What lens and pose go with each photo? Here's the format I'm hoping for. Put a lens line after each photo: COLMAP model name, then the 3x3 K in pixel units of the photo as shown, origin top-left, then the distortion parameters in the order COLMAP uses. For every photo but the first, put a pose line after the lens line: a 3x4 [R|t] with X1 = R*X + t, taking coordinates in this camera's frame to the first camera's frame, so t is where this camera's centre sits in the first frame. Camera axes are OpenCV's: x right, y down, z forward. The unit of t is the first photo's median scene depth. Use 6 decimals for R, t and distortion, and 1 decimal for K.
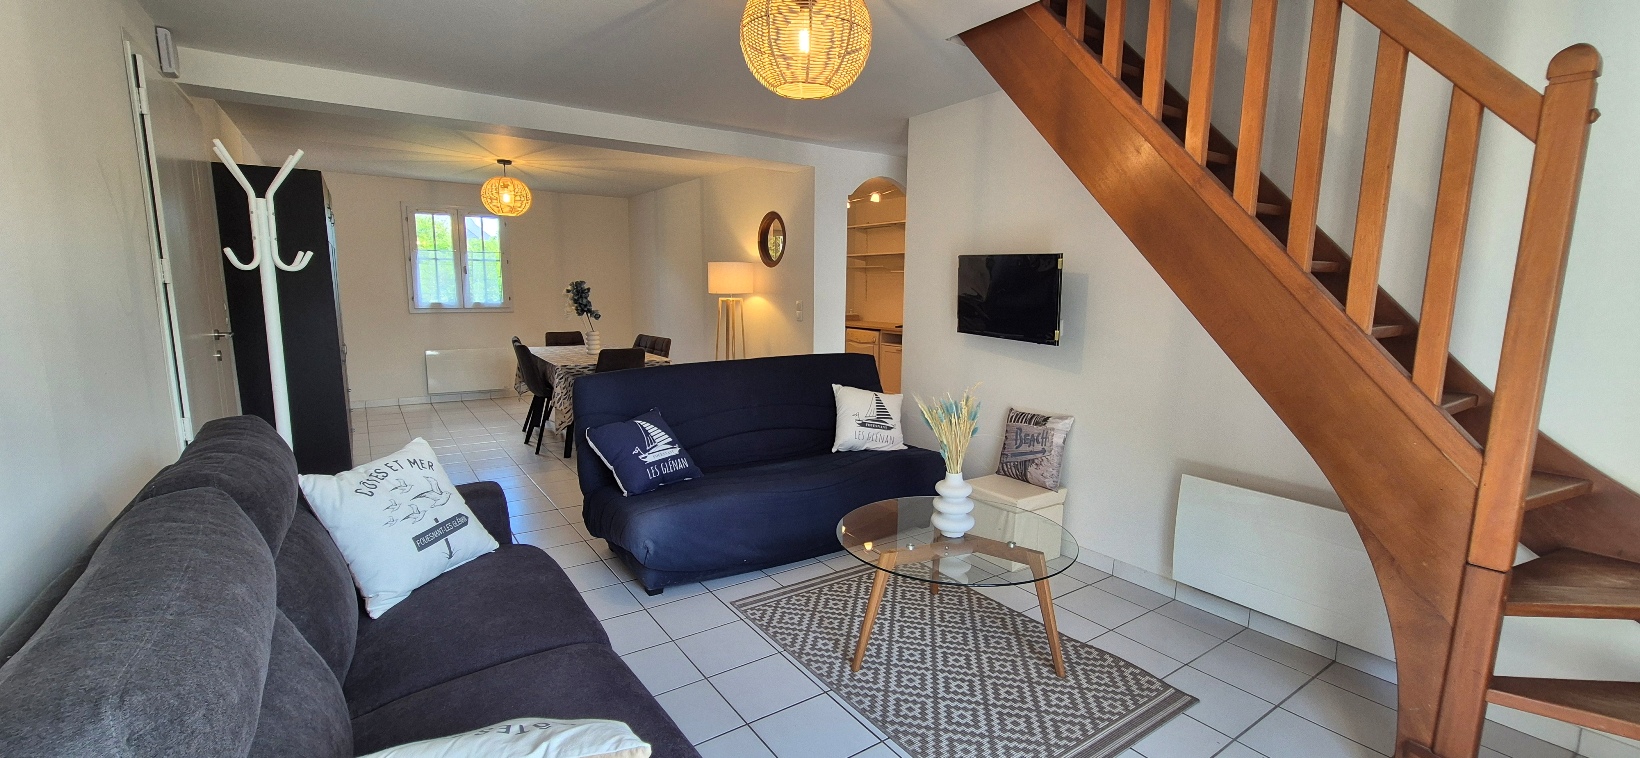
lens RADIAL K [[669.9, 0, 821.6], [0, 669.9, 380.9], [0, 0, 1]] dist [-0.000410, 0.000112]
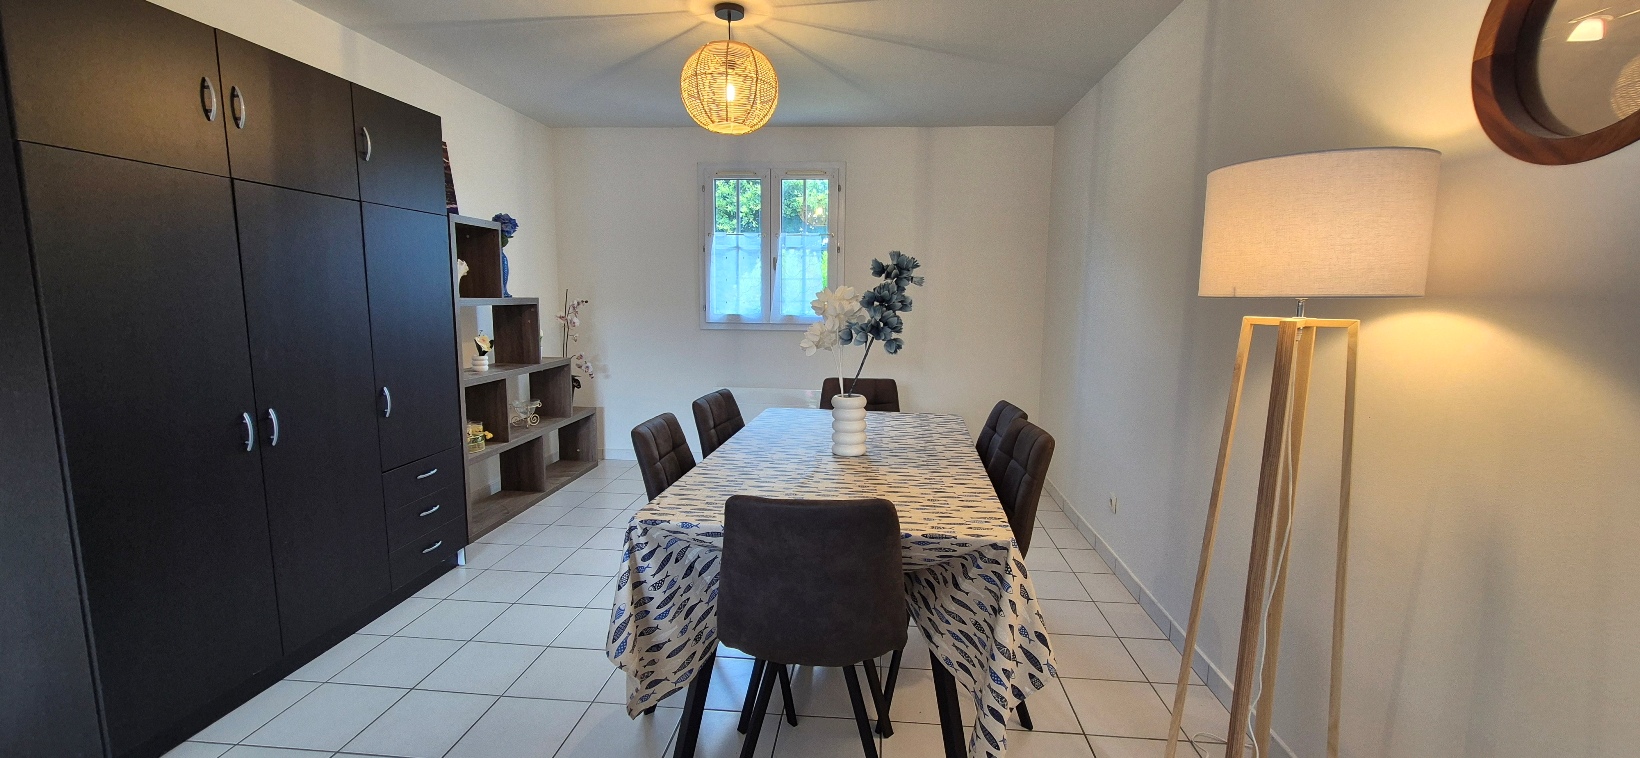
lens RADIAL K [[669.9, 0, 813.7], [0, 669.9, 382.6], [0, 0, 1]] dist [-0.000410, 0.000112]
pose [[0.767335, 0.085863, -0.635472, -0.111231], [-0.101364, 0.994777, 0.012014, -0.082014], [0.633184, 0.055196, 0.772030, 0.680690]]
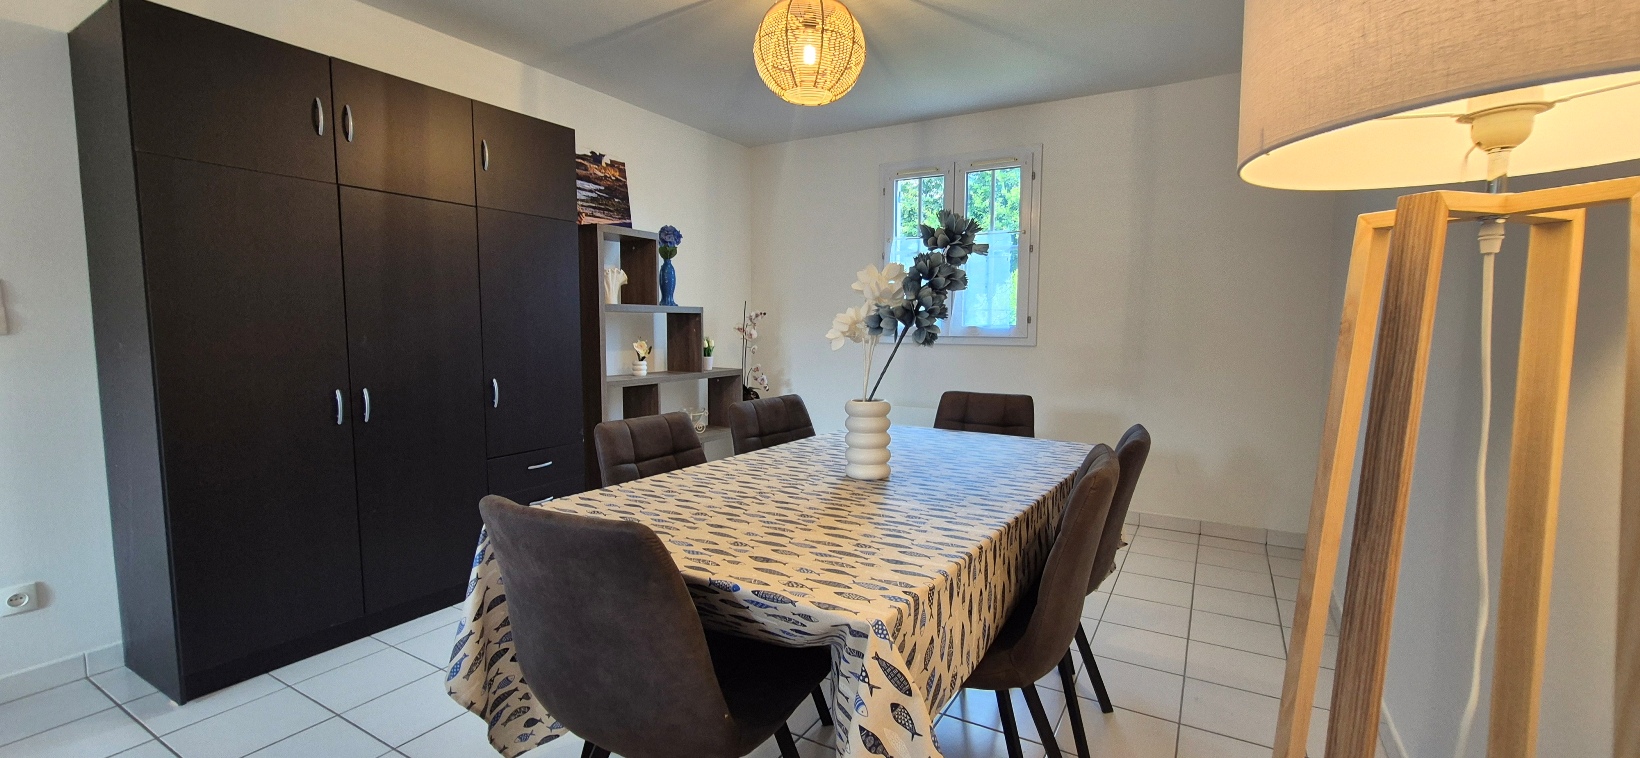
lens RADIAL K [[669.9, 0, 815.4], [0, 669.9, 382.9], [0, 0, 1]] dist [-0.000410, 0.000112]
pose [[0.422320, 0.073728, -0.903443, -0.084528], [-0.136246, 0.990527, 0.017145, -0.081325], [0.896149, 0.115850, 0.428365, 0.843719]]
